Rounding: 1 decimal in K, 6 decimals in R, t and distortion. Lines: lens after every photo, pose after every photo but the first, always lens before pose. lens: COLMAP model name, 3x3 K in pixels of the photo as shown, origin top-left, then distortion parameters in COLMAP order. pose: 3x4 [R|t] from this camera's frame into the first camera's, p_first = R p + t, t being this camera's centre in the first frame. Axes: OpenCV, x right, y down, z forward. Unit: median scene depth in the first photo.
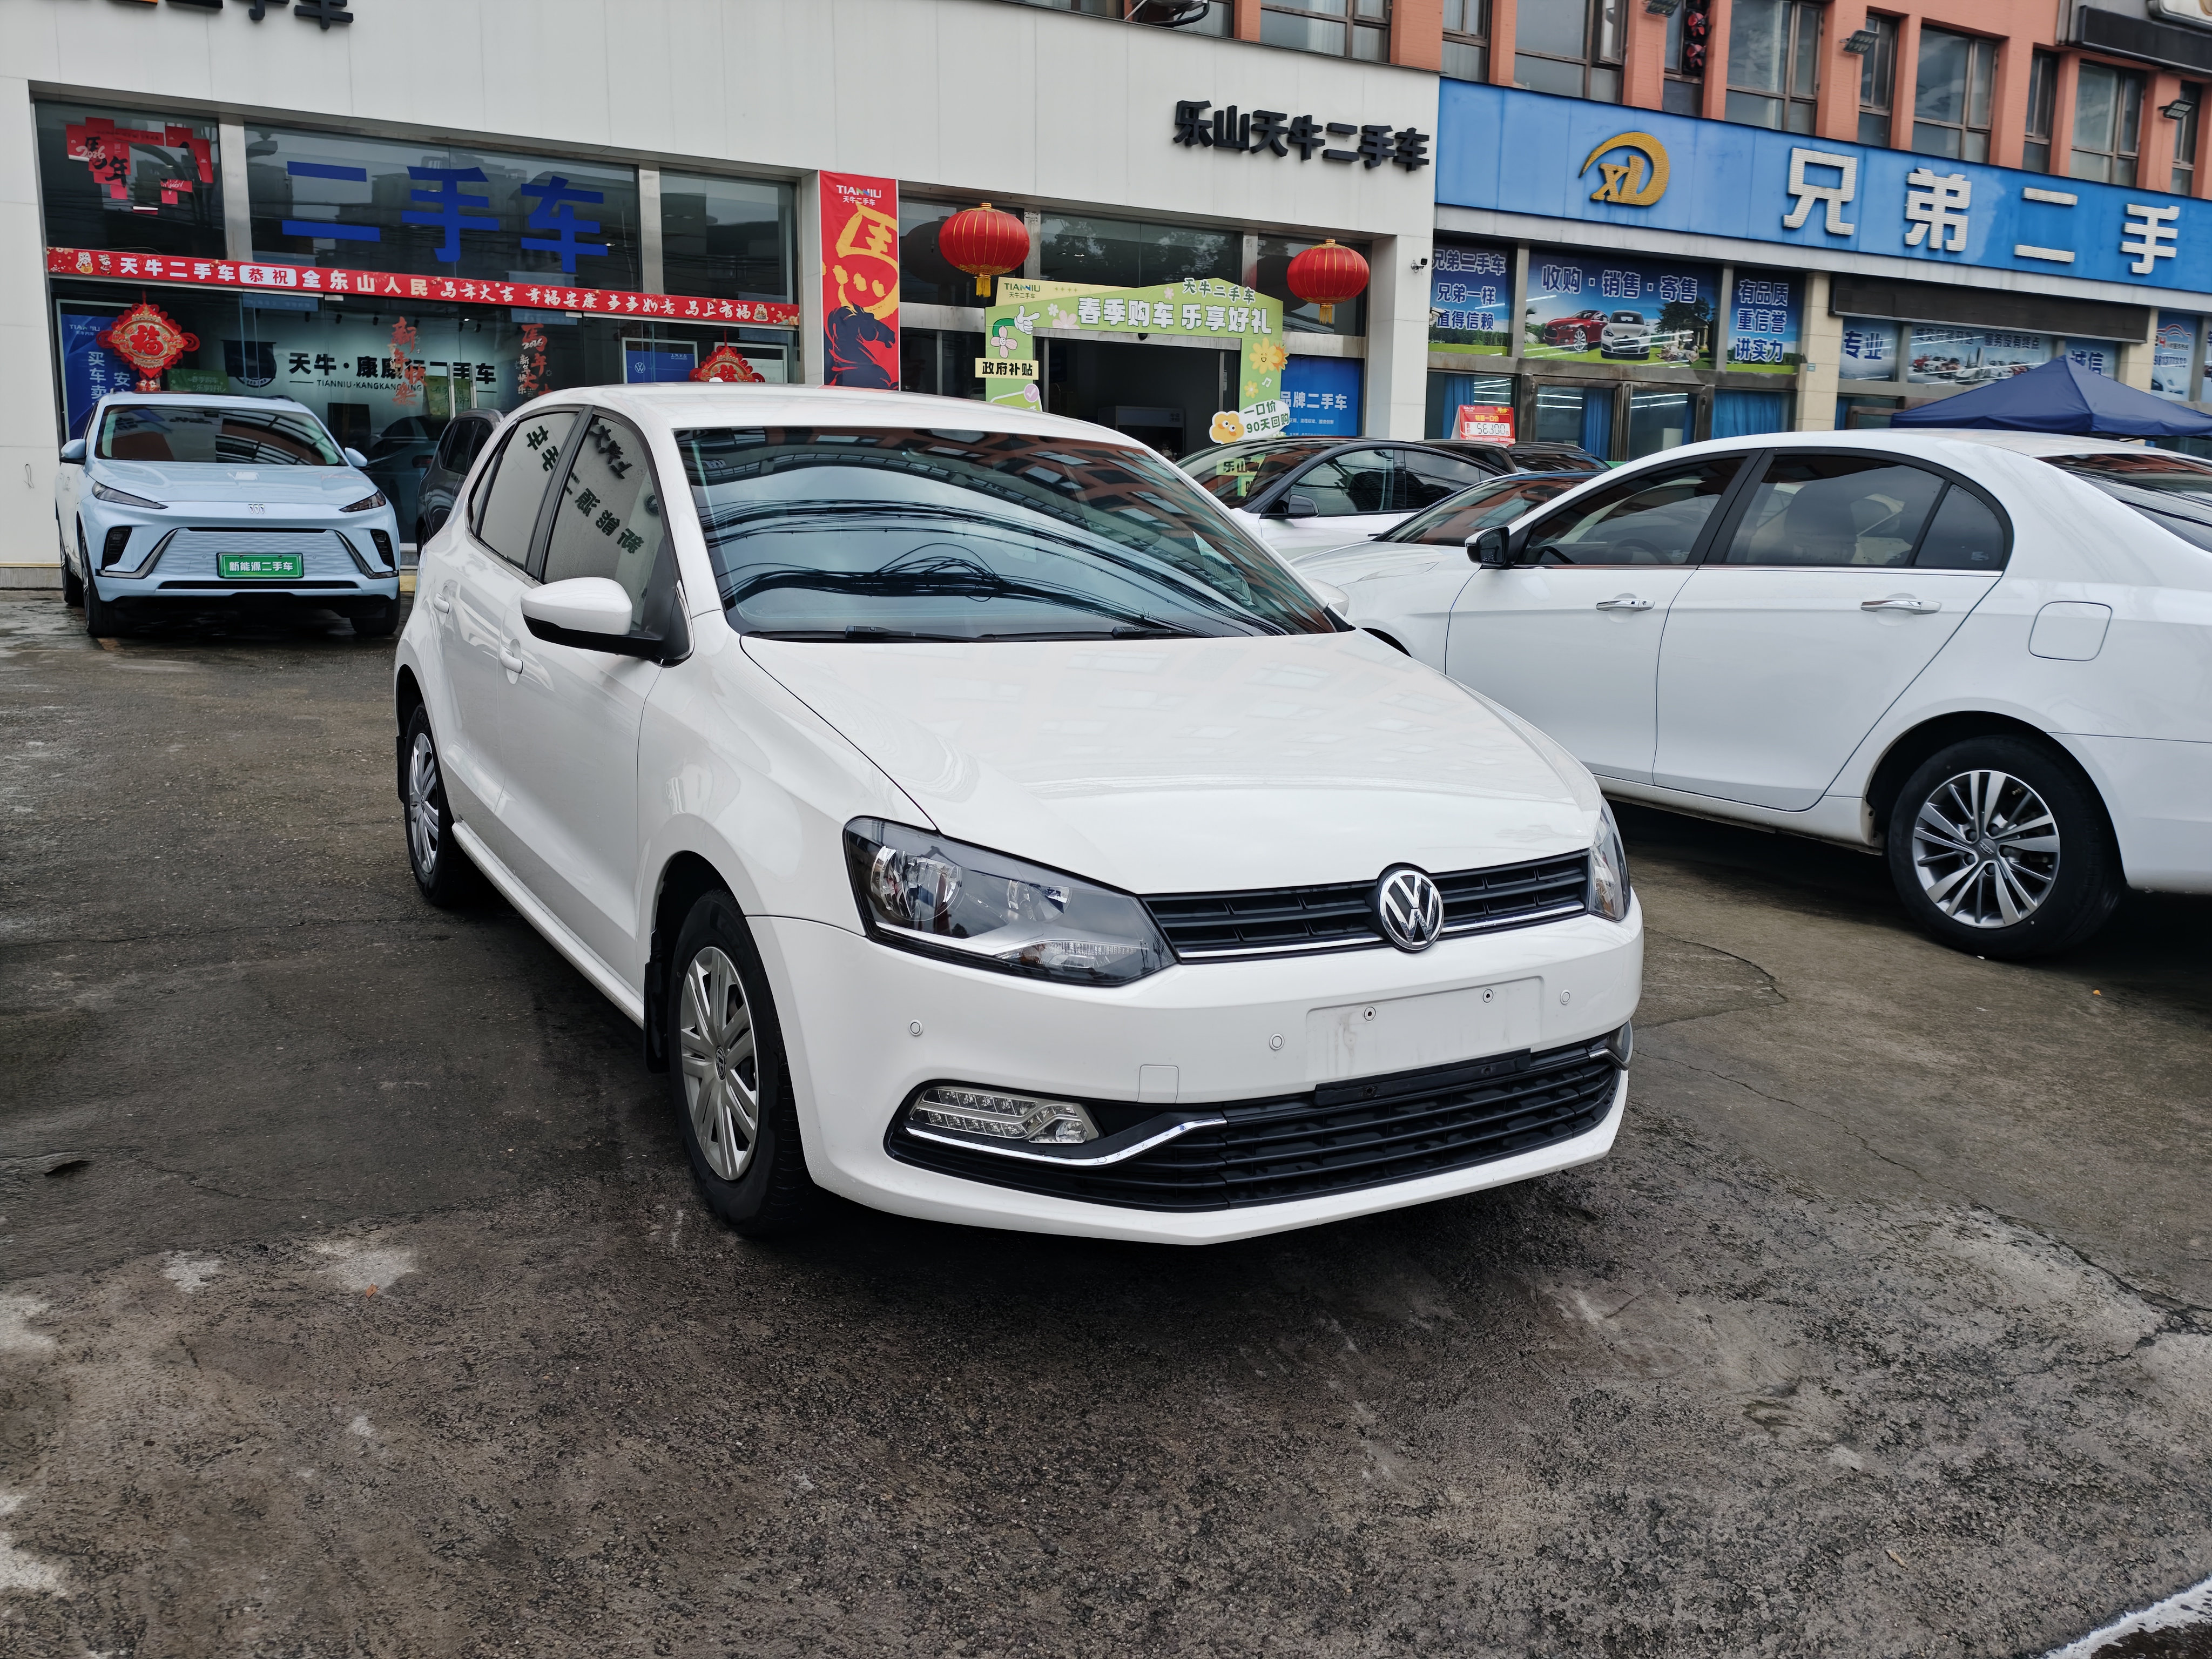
lens RADIAL K [[1846.5, 0, 1100.4], [0, 1846.5, 819.9], [0, 0, 1]] dist [0.076728, -0.096427]
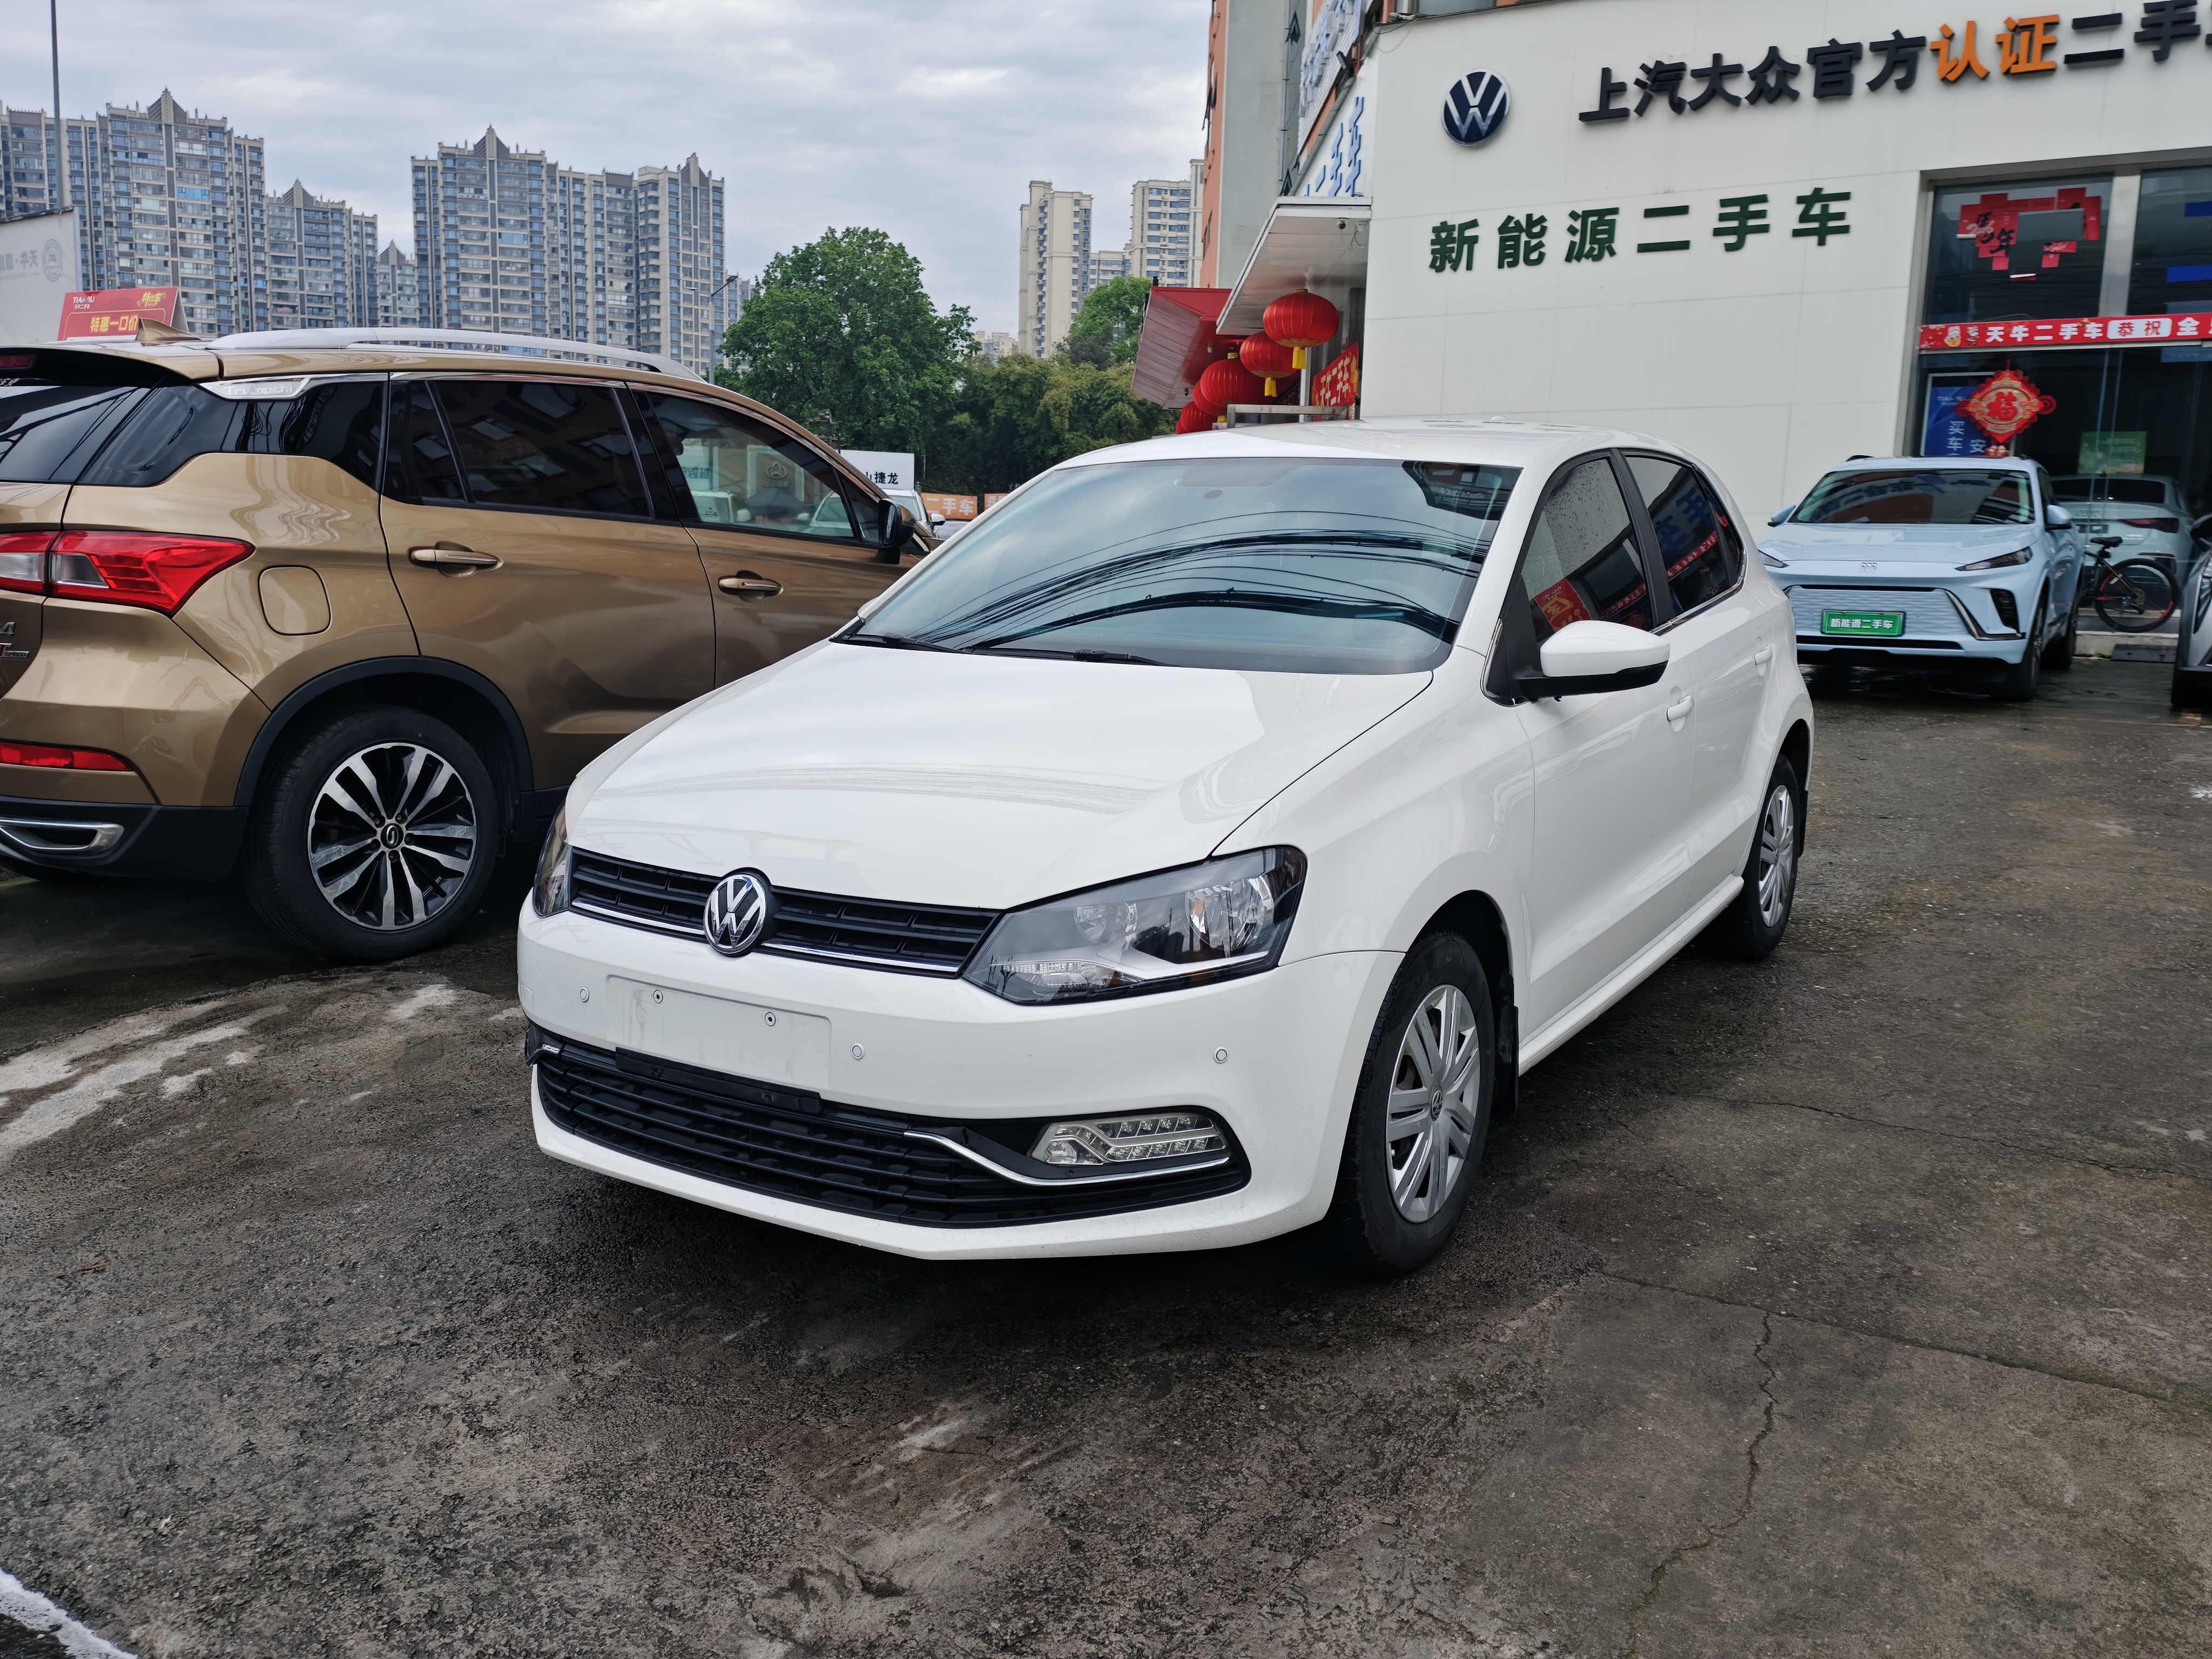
lens RADIAL K [[1849.7, 0, 1070.2], [0, 1849.7, 829.9], [0, 0, 1]] dist [0.077836, -0.101344]
pose [[0.444003, 0.129228, -0.886657, 0.195075], [-0.159387, 0.985154, 0.063768, -0.015331], [0.881735, 0.113008, 0.458009, 0.119681]]
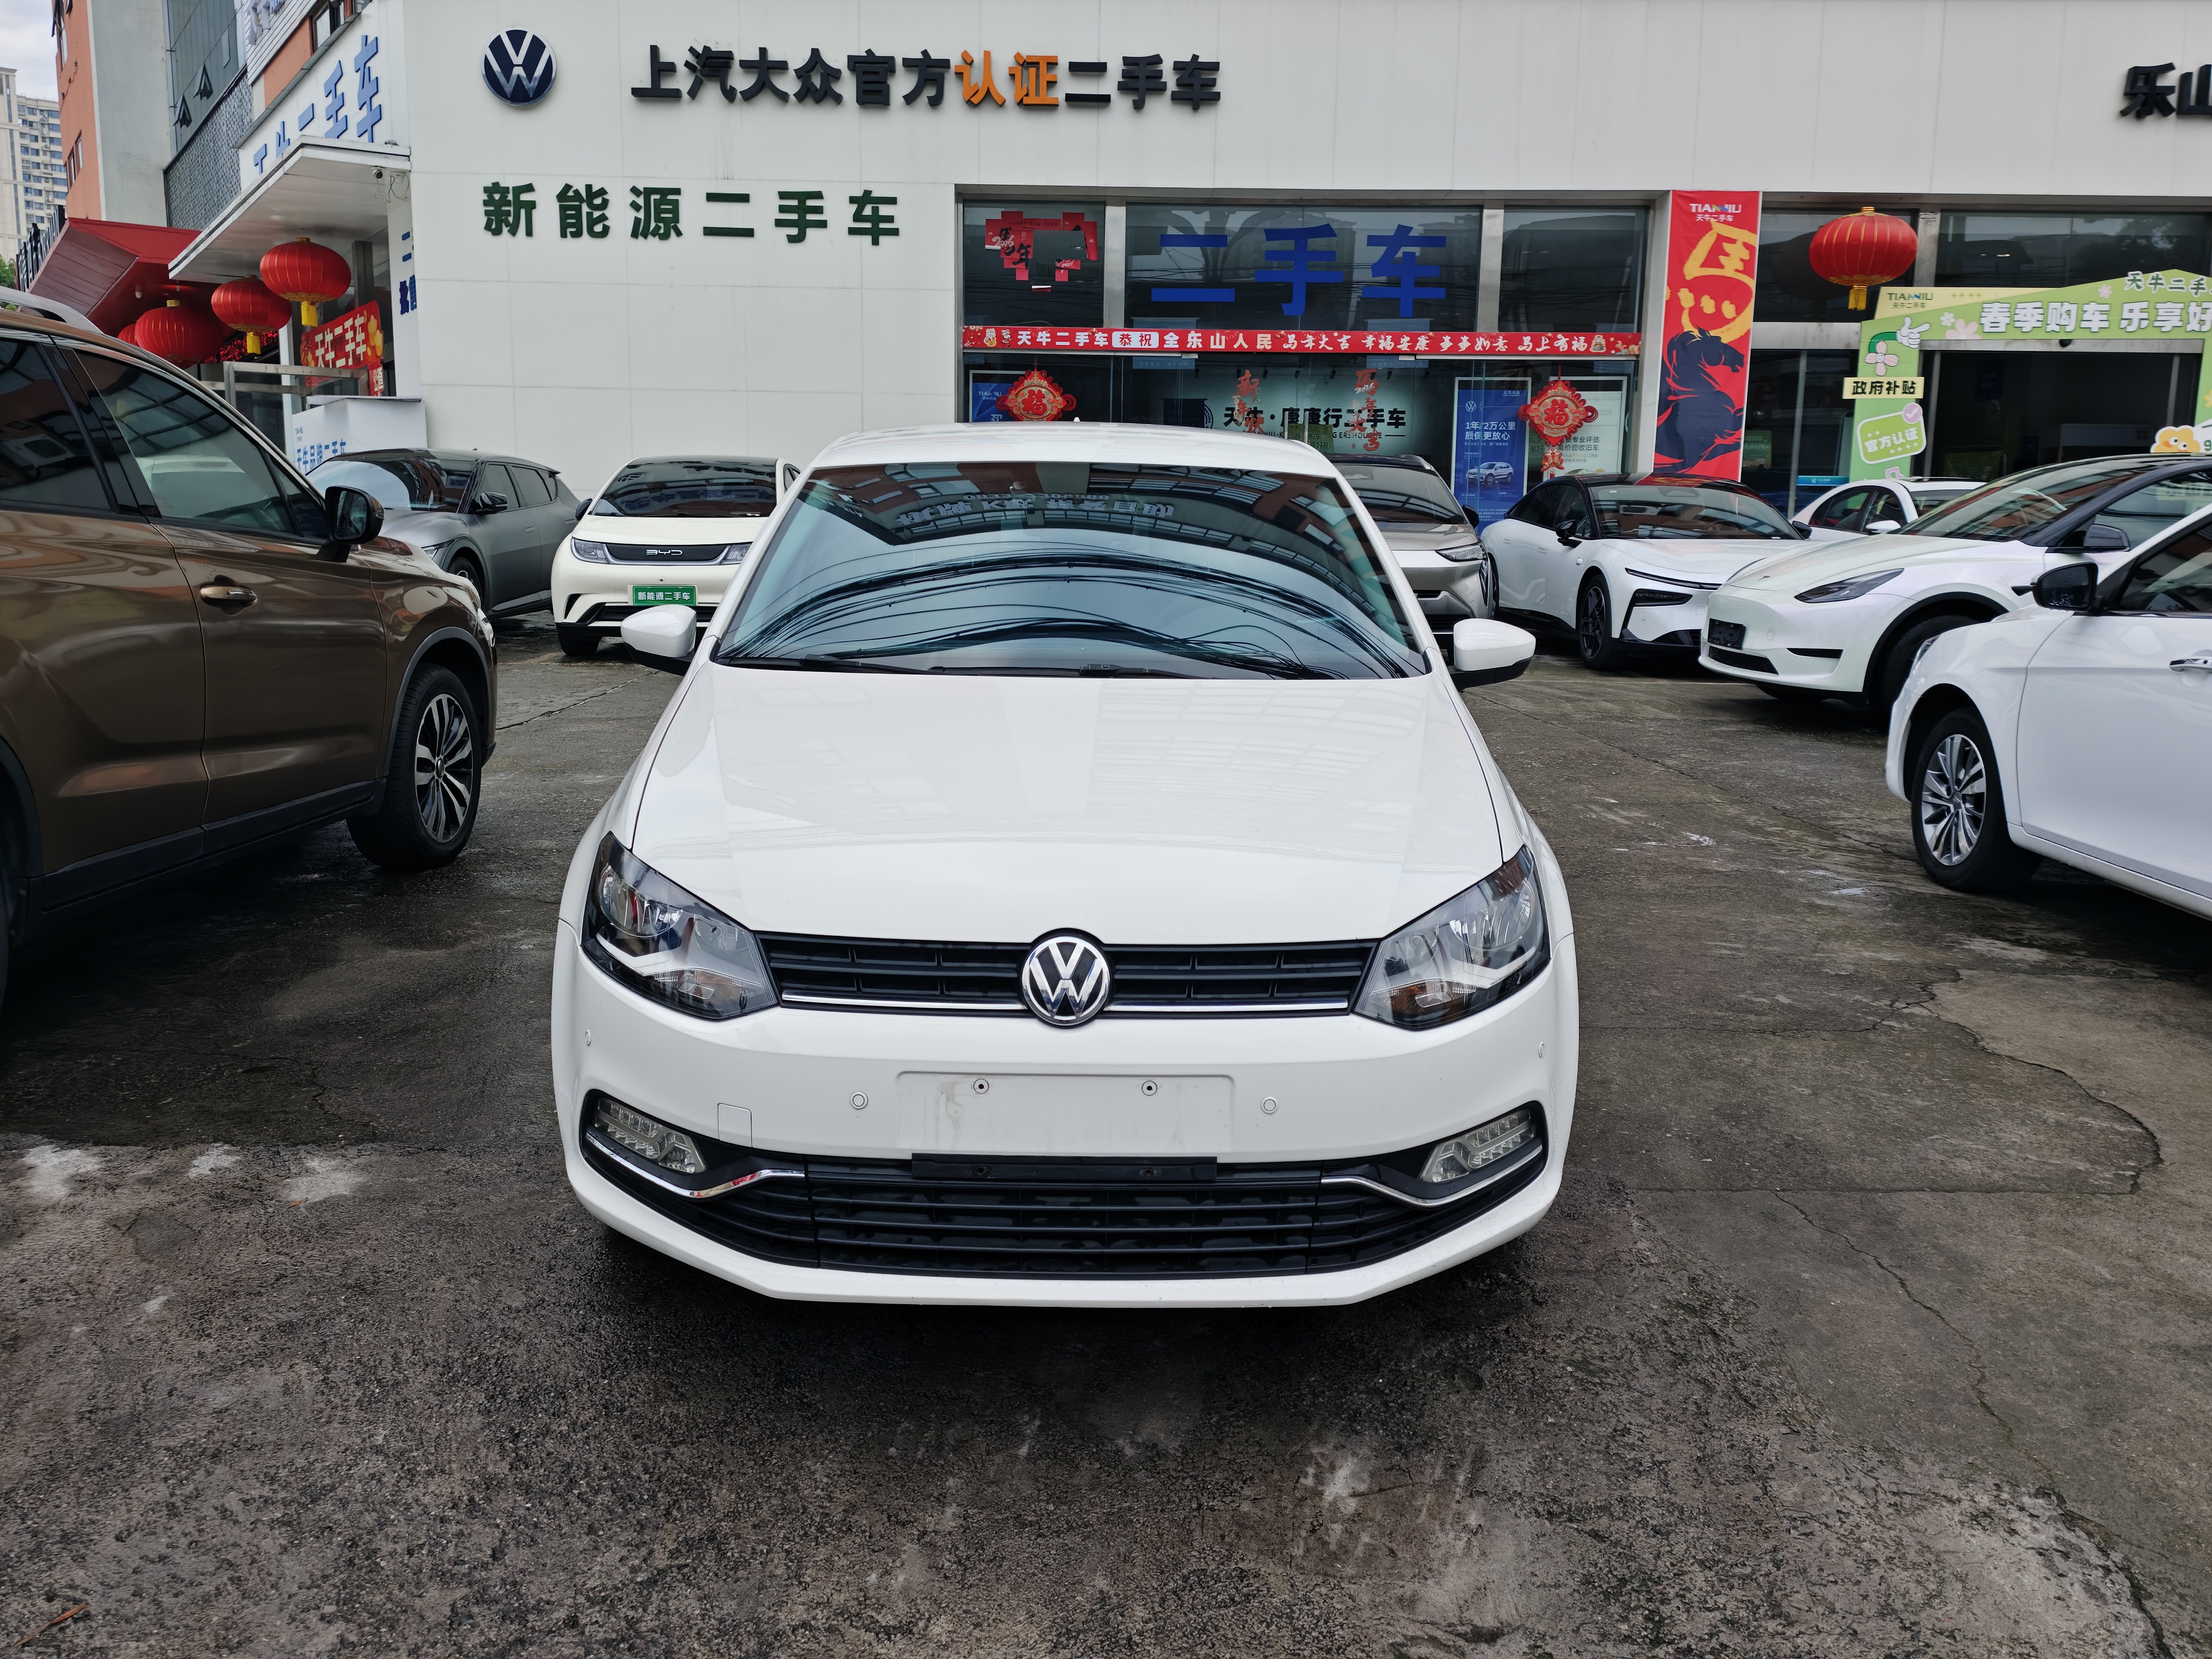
lens RADIAL K [[1850.6, 0, 1093.6], [0, 1850.6, 837.1], [0, 0, 1]] dist [0.078003, -0.100131]
pose [[0.865294, 0.076901, -0.495330, 0.107215], [-0.082614, 0.996527, 0.010395, -0.005509], [0.494409, 0.031926, 0.868643, 0.037578]]
